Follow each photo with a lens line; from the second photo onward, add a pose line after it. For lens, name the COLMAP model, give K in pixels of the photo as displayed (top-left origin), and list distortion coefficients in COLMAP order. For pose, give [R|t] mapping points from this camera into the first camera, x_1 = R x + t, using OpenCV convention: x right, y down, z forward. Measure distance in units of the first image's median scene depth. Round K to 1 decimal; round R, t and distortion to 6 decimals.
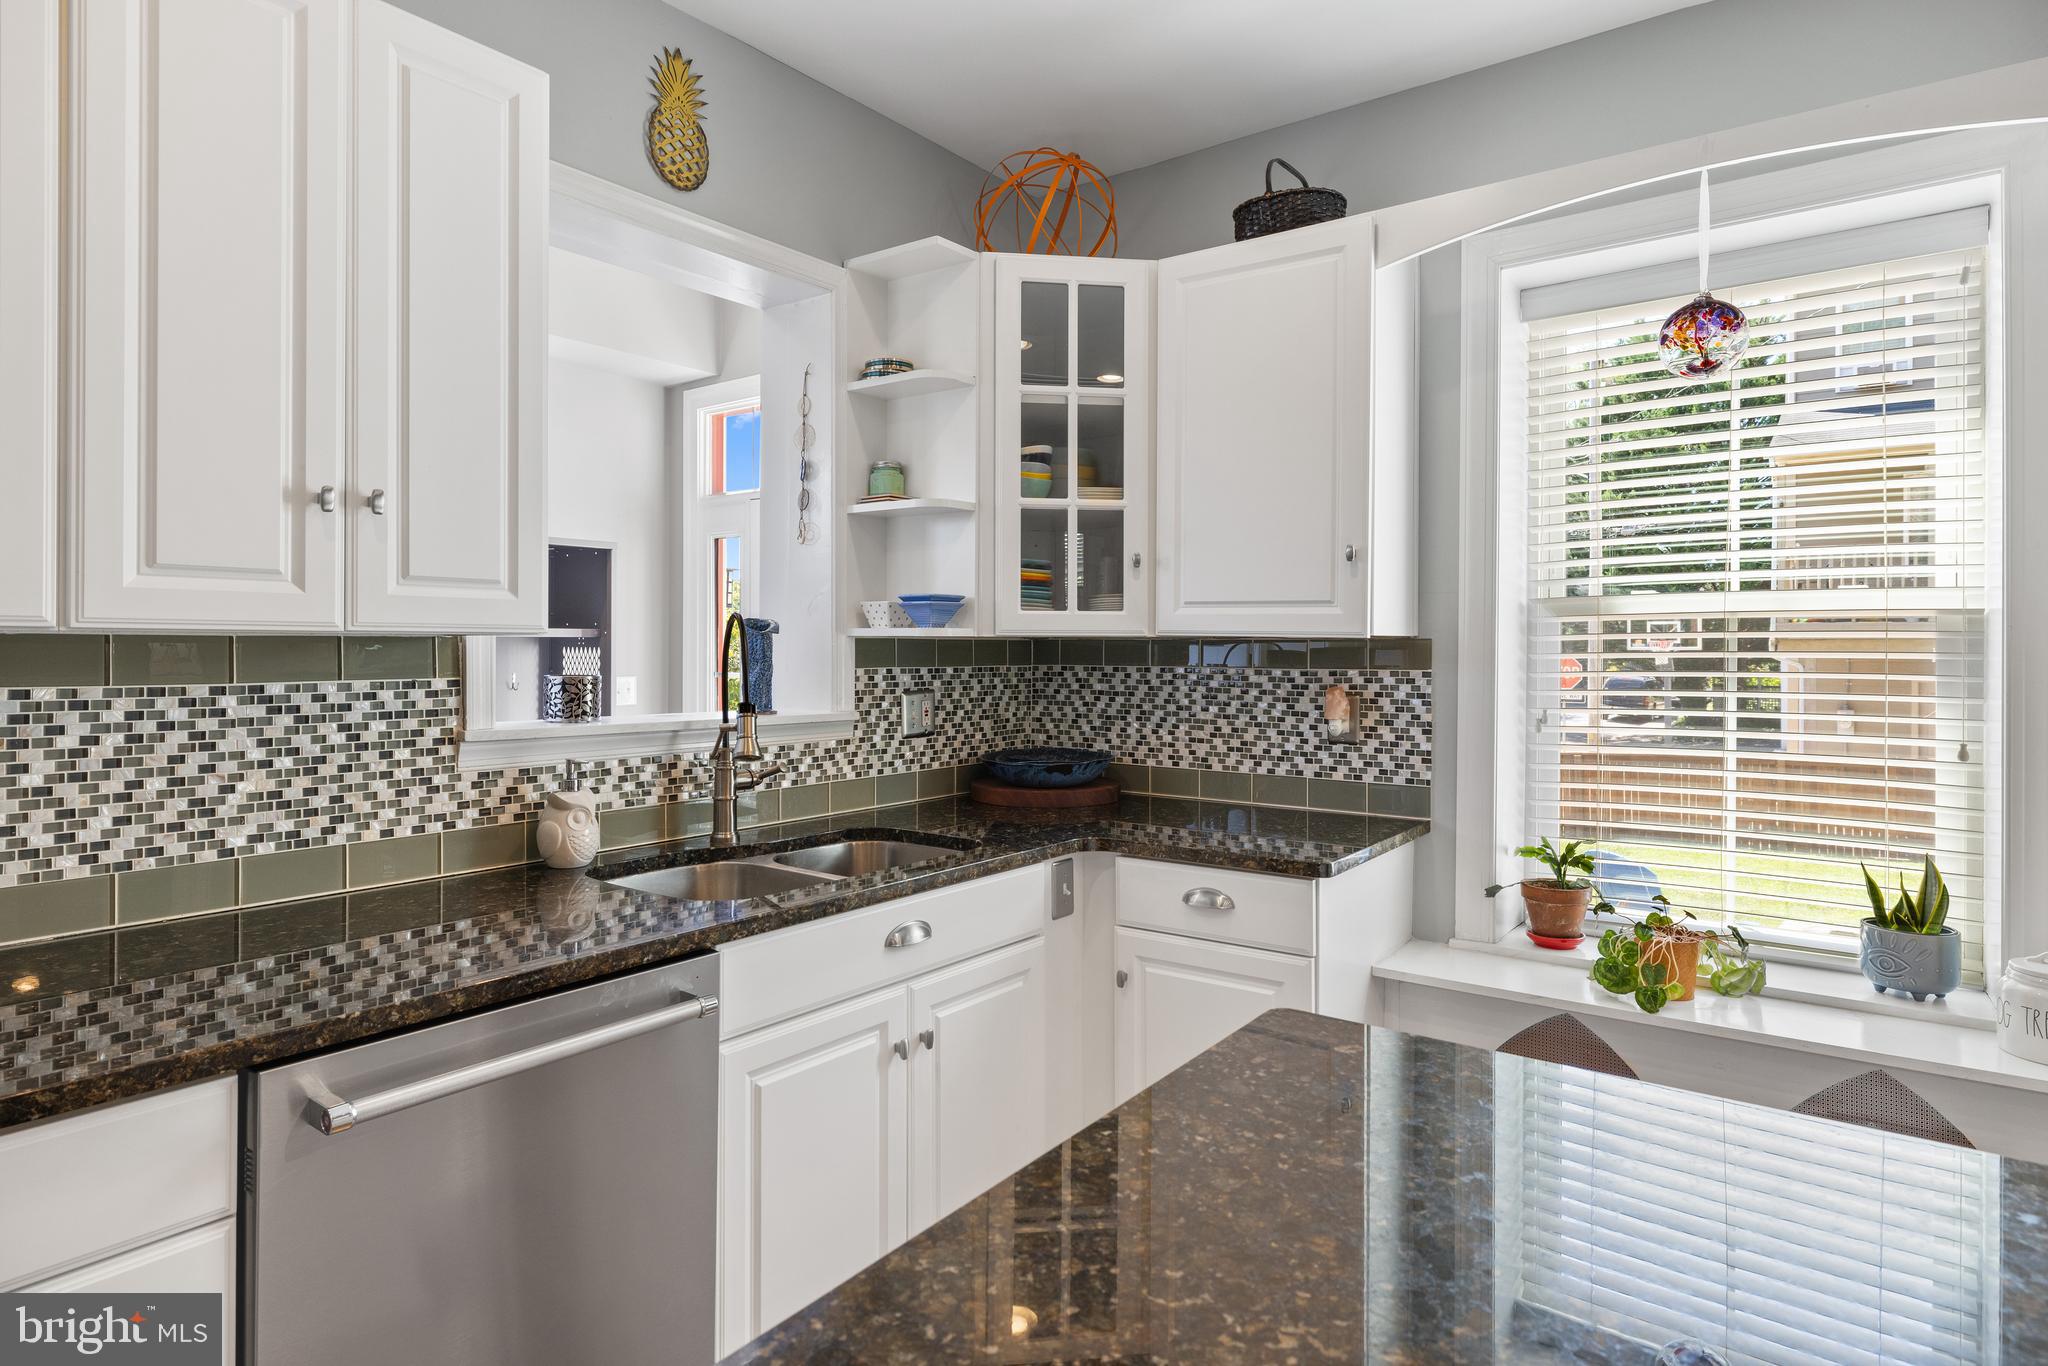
lens RADIAL K [[1118.3, 0, 1031.6], [0, 1118.3, 648.3], [0, 0, 1]] dist [0.004345, -0.001416]
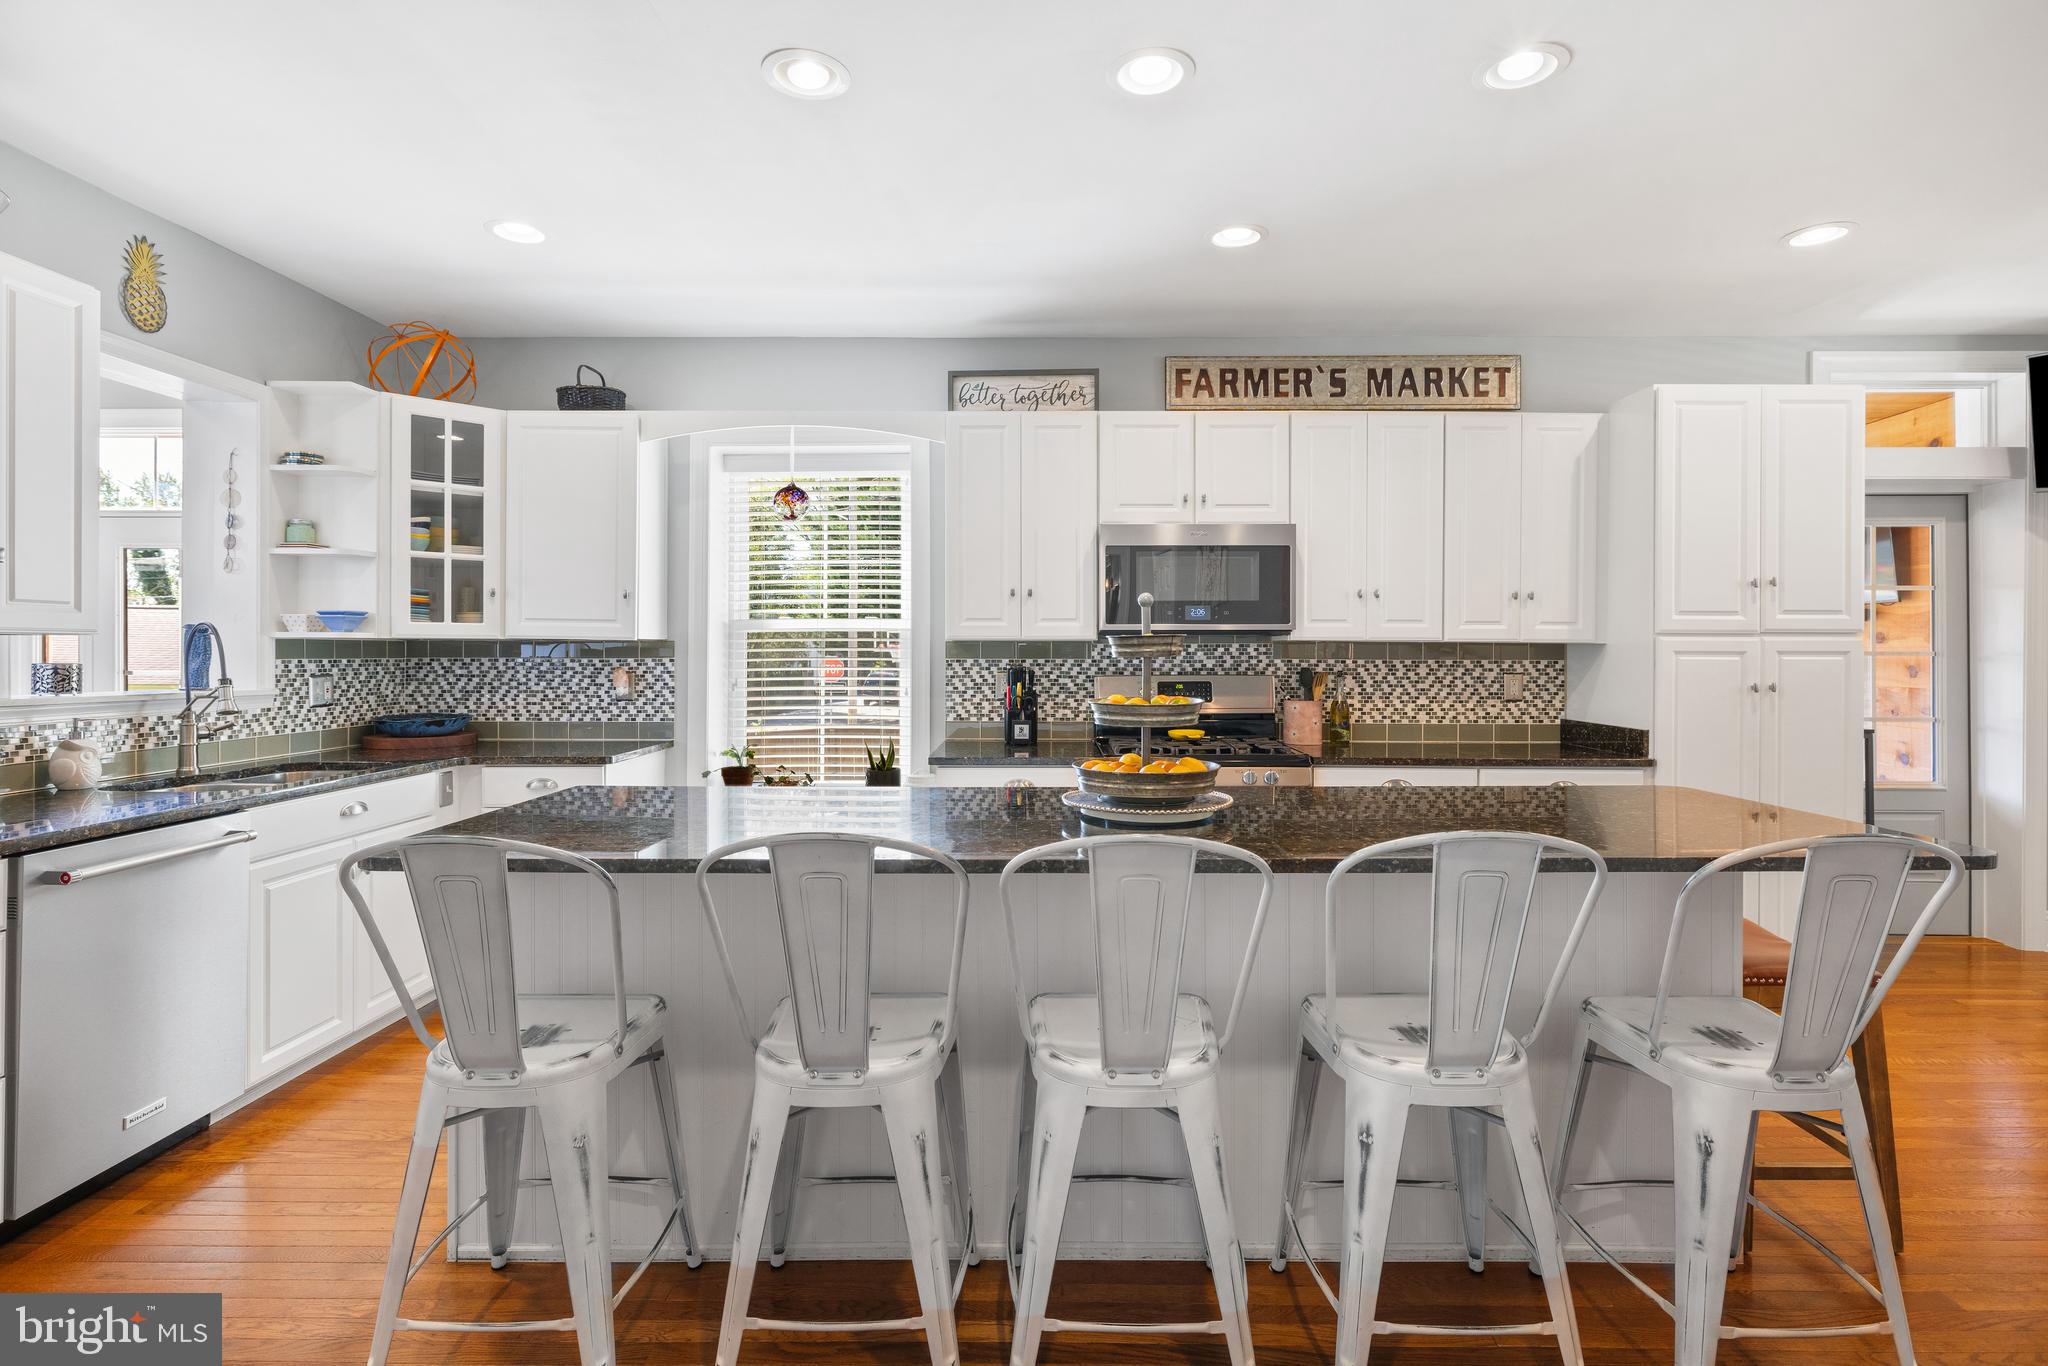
lens RADIAL K [[983.5, 0, 1026.6], [0, 983.5, 648.9], [0, 0, 1]] dist [-0.000161, 0.000105]
pose [[0.808168, 0.000231, 0.588952, -0.124956], [0.001531, 0.999996, -0.002493, 0.009257], [-0.588950, 0.002917, 0.808164, -0.640224]]
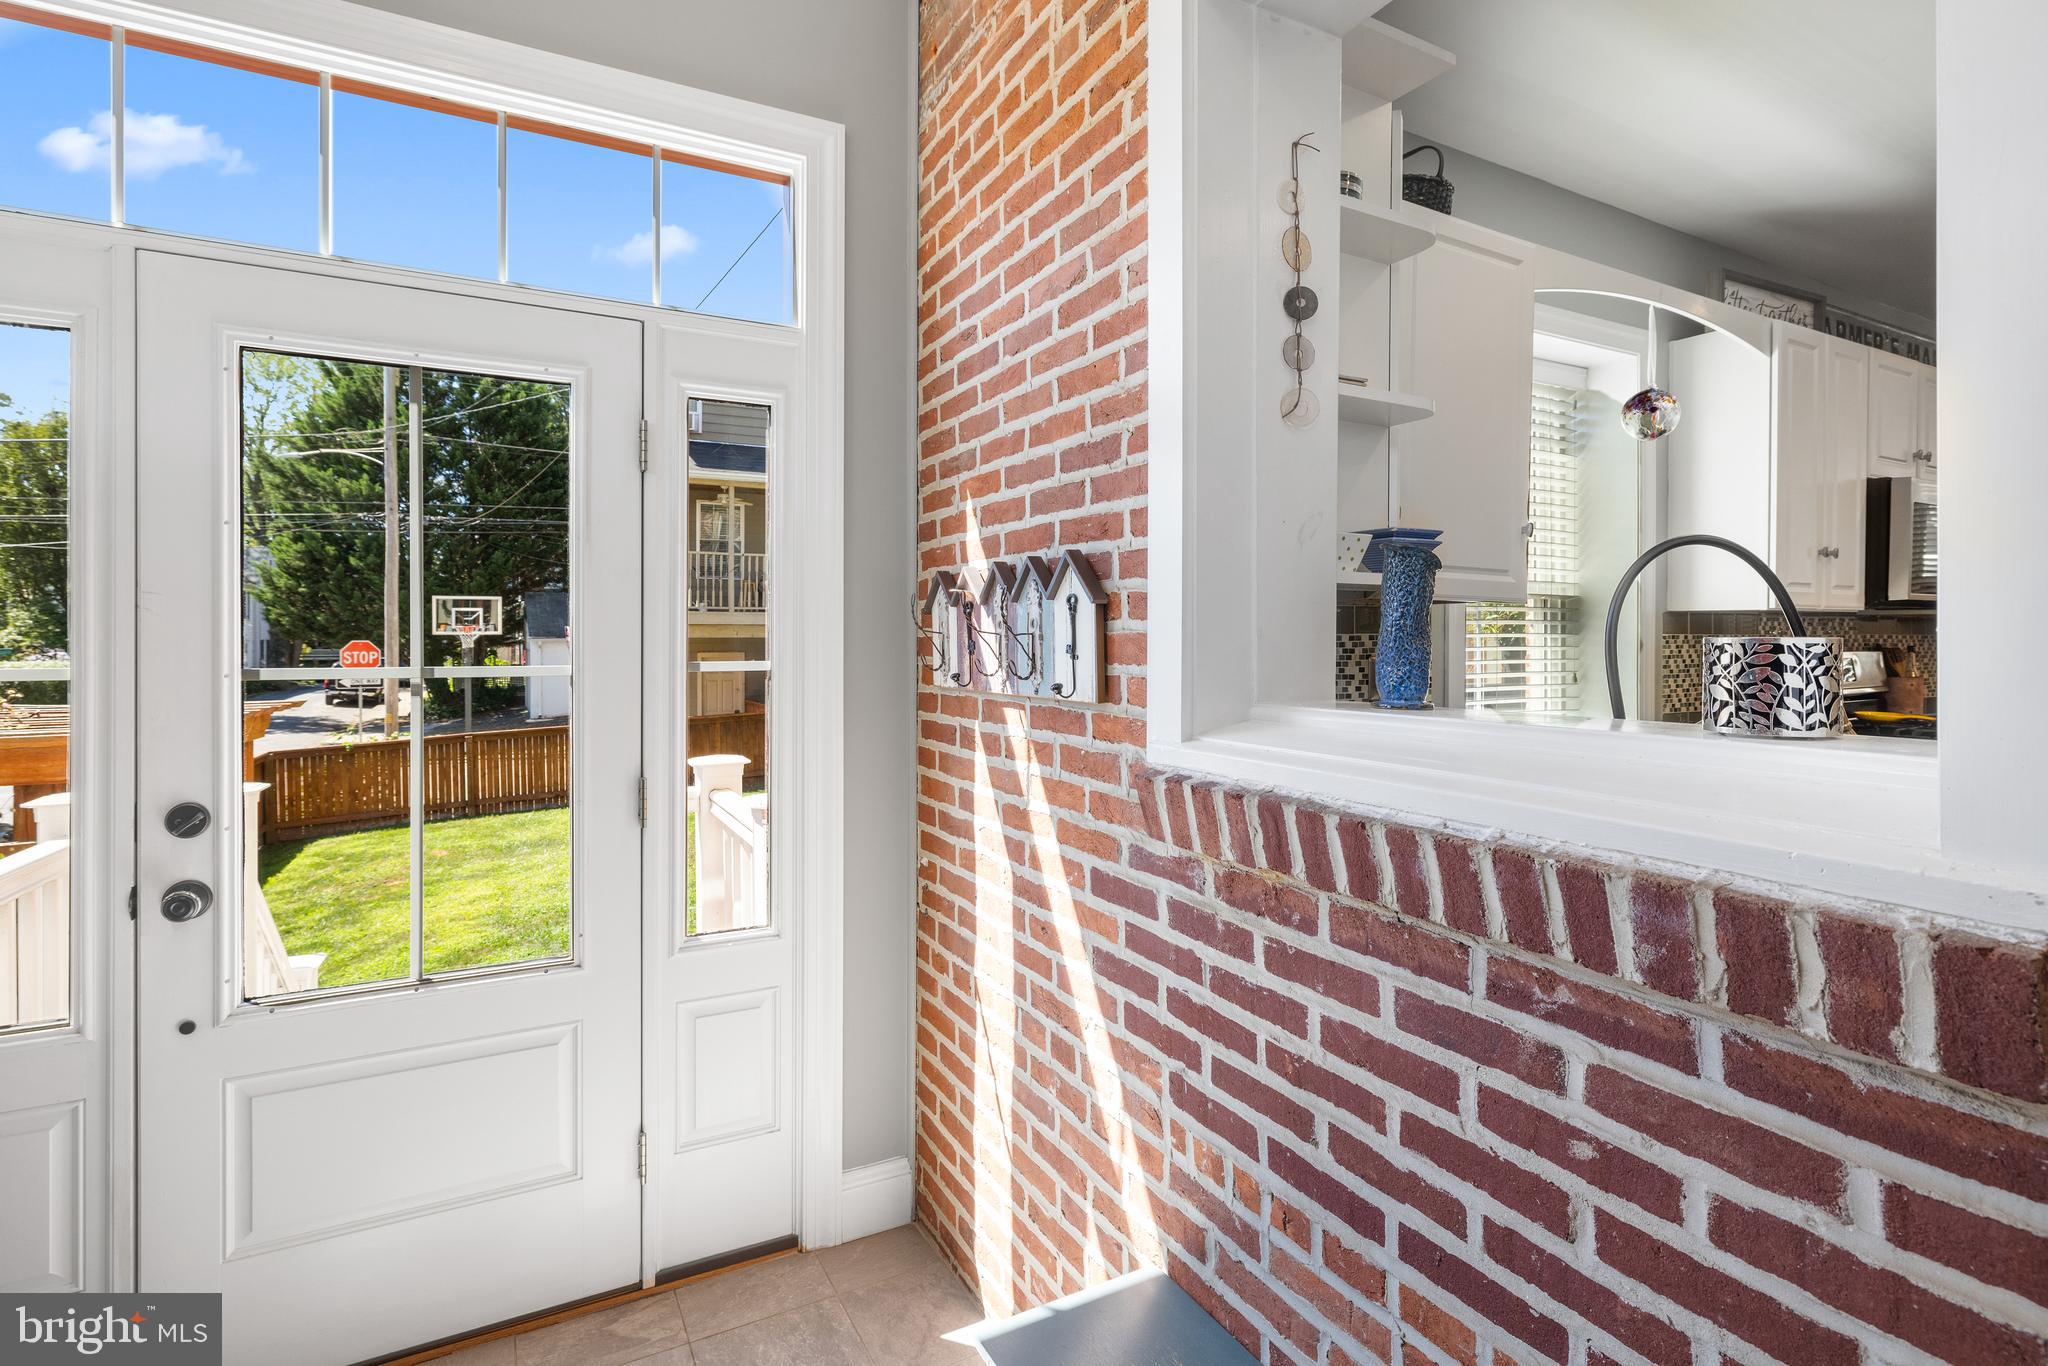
lens RADIAL K [[983.5, 0, 1020.7], [0, 983.5, 637.1], [0, 0, 1]] dist [-0.000161, 0.000105]
pose [[0.426719, -0.006553, 0.904361, -0.769261], [0.001514, 0.999978, 0.006532, 0.015664], [-0.904383, -0.001418, 0.426719, 0.940085]]
